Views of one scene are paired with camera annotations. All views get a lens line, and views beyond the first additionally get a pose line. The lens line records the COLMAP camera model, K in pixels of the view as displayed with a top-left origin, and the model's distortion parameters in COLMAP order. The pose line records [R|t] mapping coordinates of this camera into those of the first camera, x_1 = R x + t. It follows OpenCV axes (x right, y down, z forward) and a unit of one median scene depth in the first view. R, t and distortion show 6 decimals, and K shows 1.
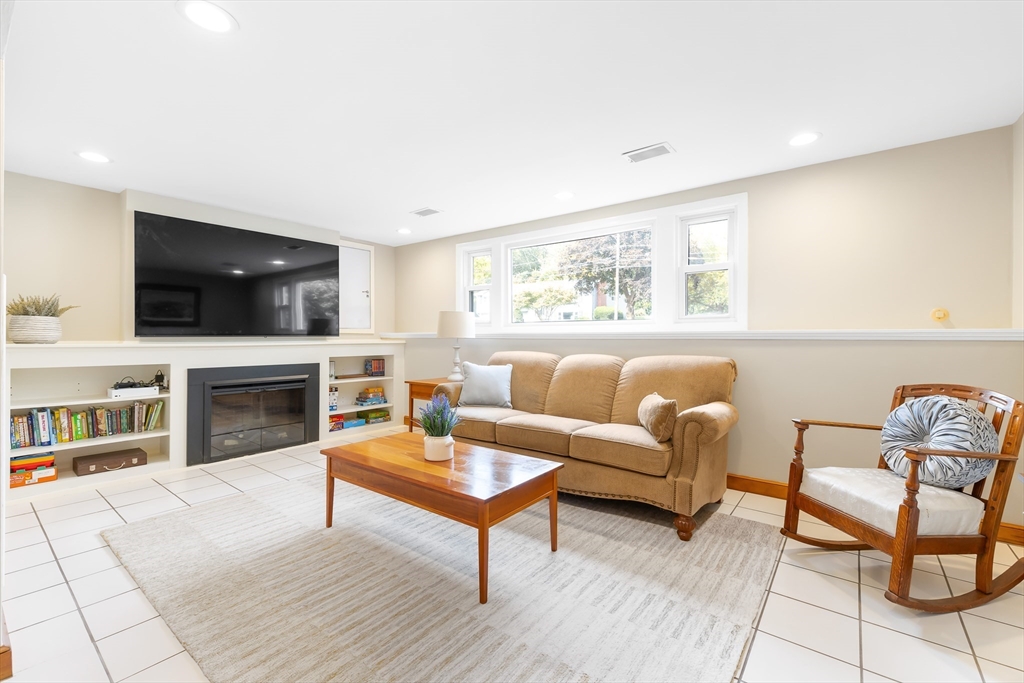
lens RADIAL K [[431.7, 0, 509.7], [0, 431.7, 341.9], [0, 0, 1]] dist [0.001597, 0.000049]
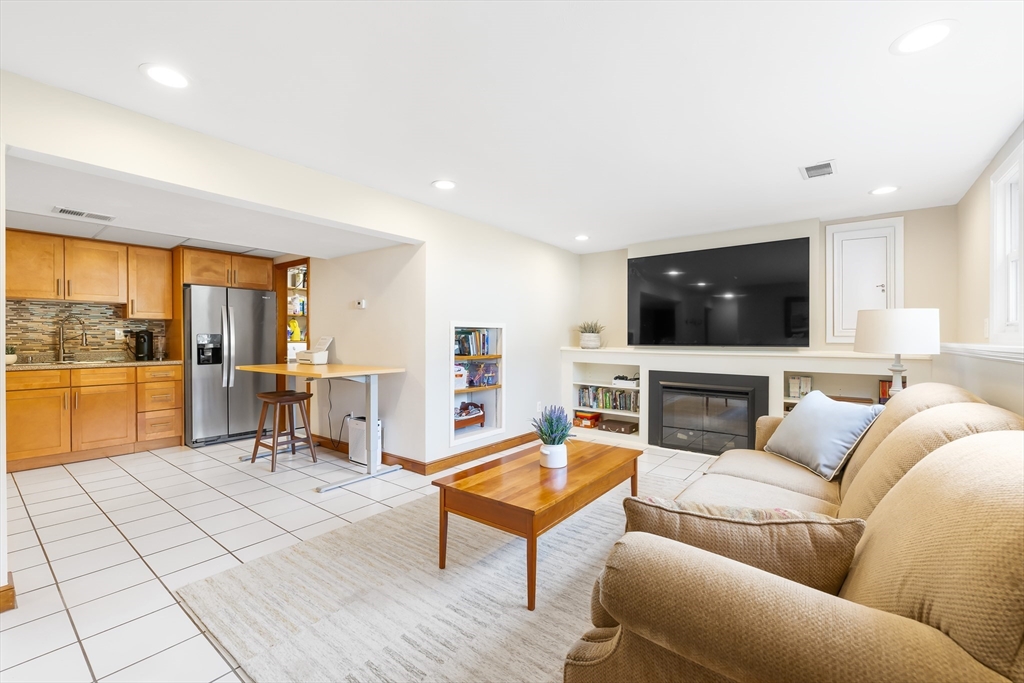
lens RADIAL K [[431.7, 0, 509.7], [0, 431.7, 341.9], [0, 0, 1]] dist [0.001597, 0.000049]
pose [[0.007520, 0.003915, -0.999964, 0.594791], [-0.017999, 0.999831, 0.003779, -0.021795], [0.999810, 0.017970, 0.007590, 0.601801]]
